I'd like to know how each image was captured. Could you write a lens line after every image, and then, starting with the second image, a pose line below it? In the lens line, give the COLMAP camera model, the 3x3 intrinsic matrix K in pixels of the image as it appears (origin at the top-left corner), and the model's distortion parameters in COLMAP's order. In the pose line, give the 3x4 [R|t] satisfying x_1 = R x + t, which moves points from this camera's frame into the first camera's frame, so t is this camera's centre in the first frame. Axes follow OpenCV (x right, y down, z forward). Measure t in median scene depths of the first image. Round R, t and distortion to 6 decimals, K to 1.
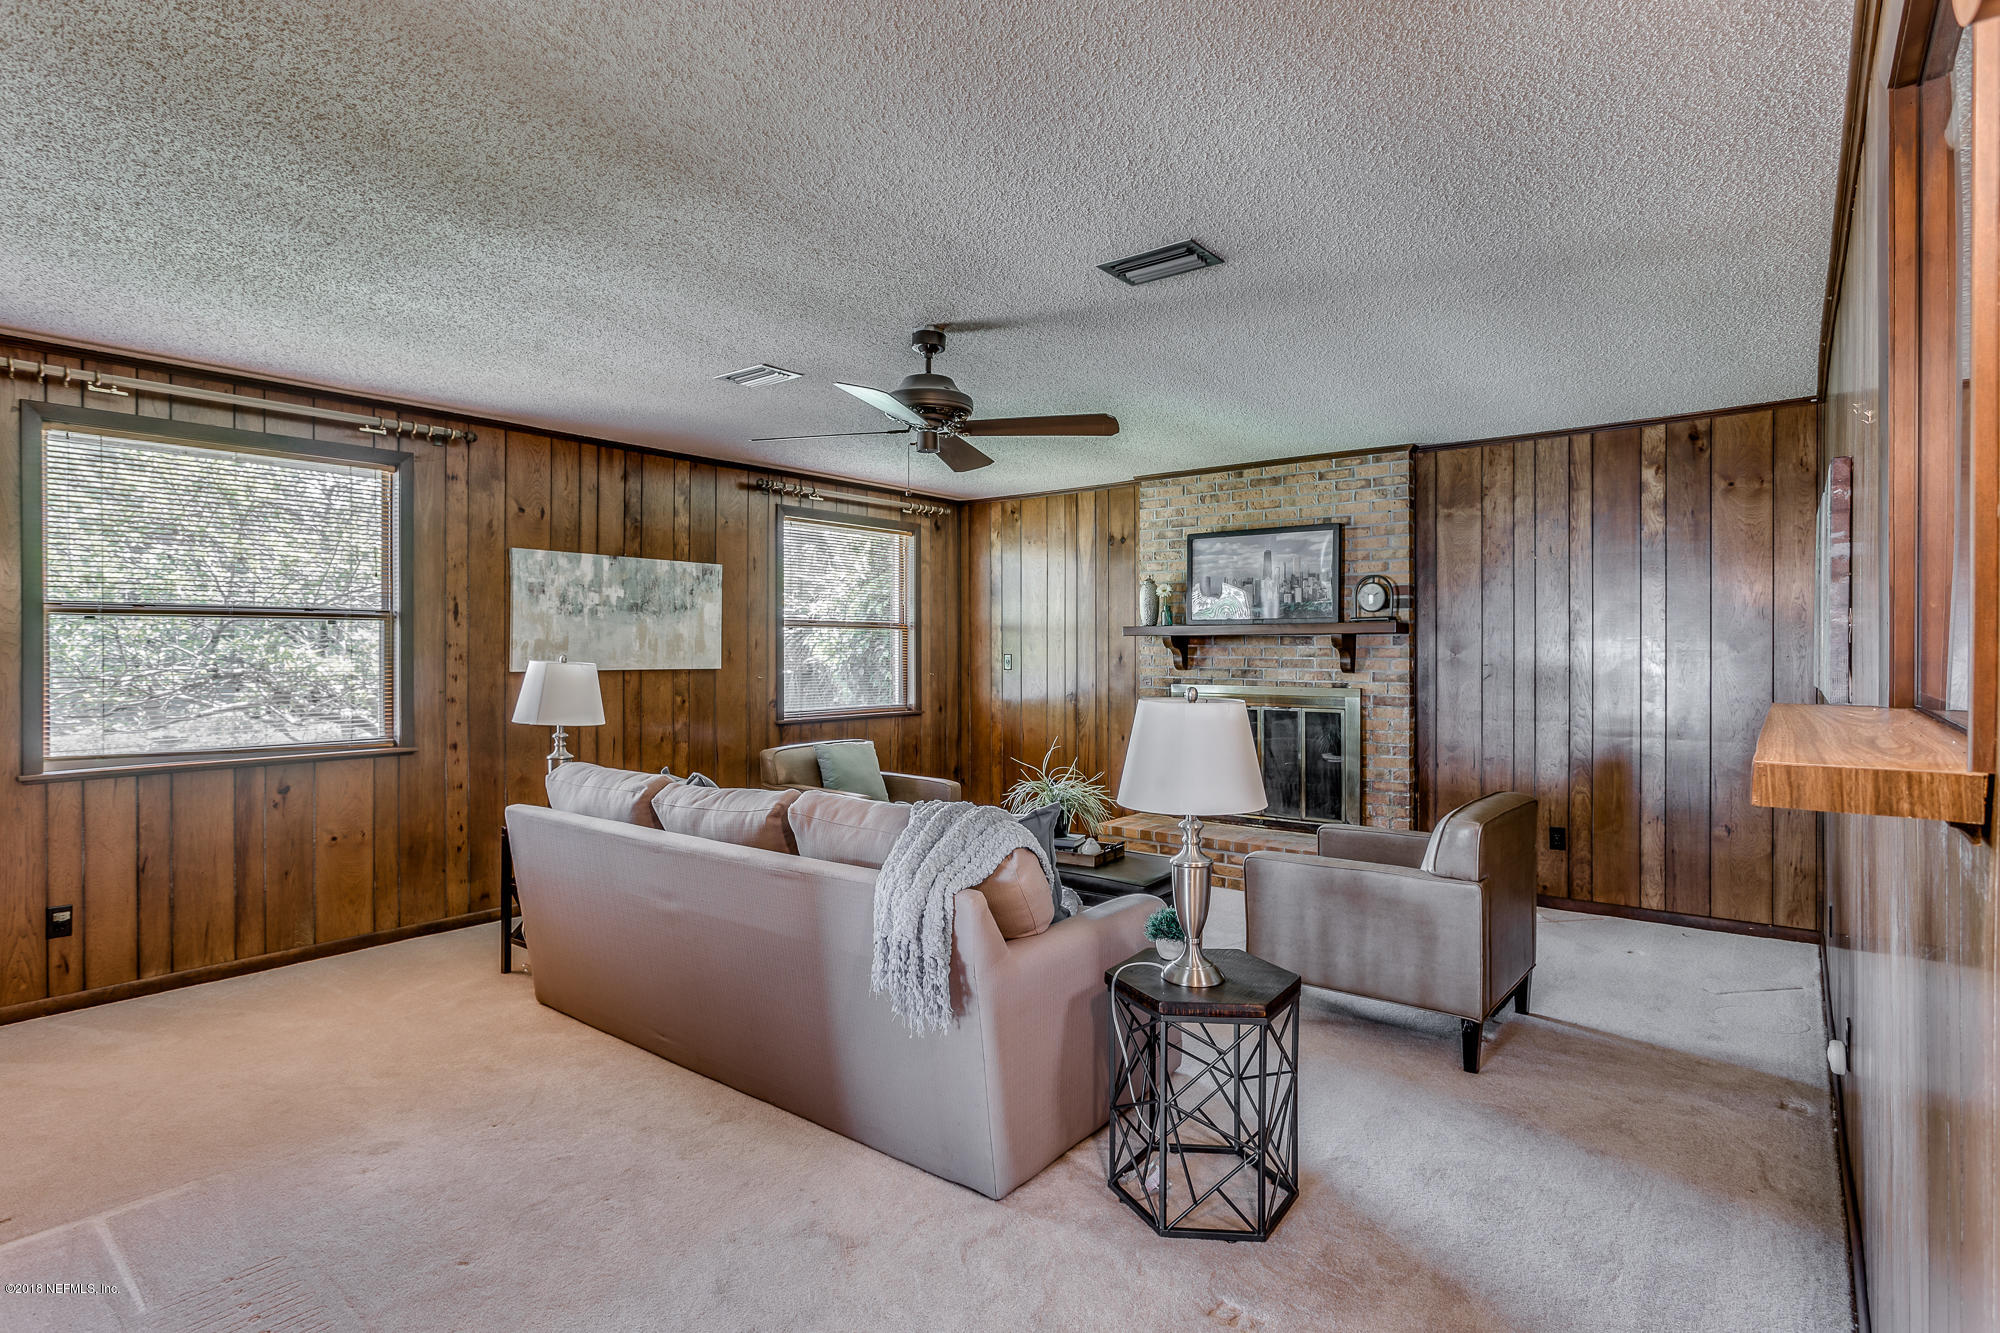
lens RADIAL K [[999.7, 0, 1003.3], [0, 999.7, 657.1], [0, 0, 1]] dist [-0.002856, -0.000027]
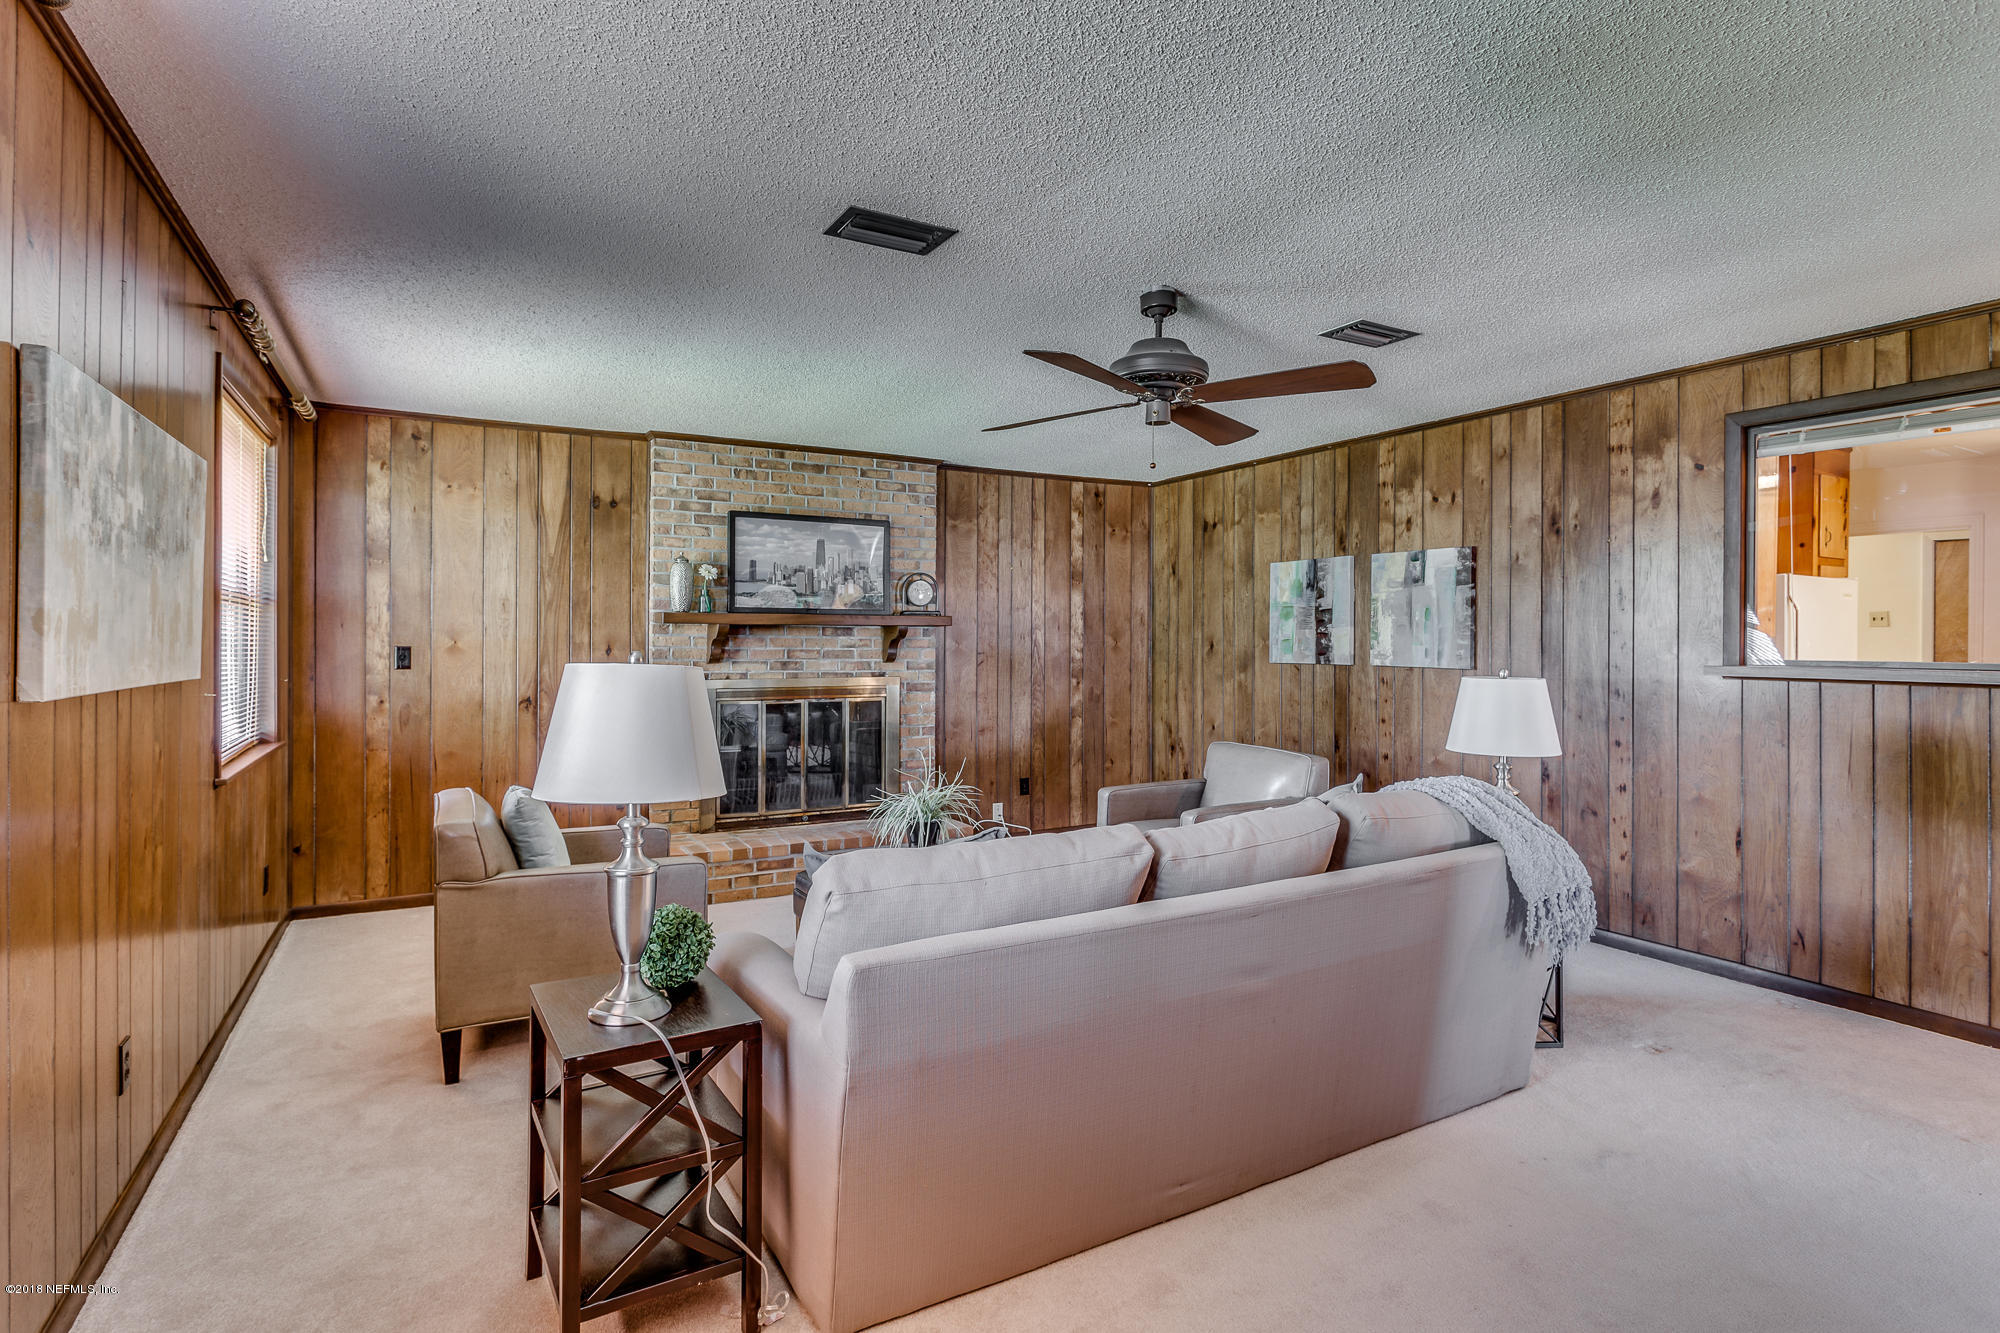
lens RADIAL K [[1012.6, 0, 974.4], [0, 1012.6, 643.0], [0, 0, 1]] dist [-0.009778, 0.000890]
pose [[0.387747, -0.001561, 0.921765, -0.615439], [0.004733, 0.999989, -0.000298, -0.004004], [-0.921754, 0.004479, 0.387750, 0.496744]]
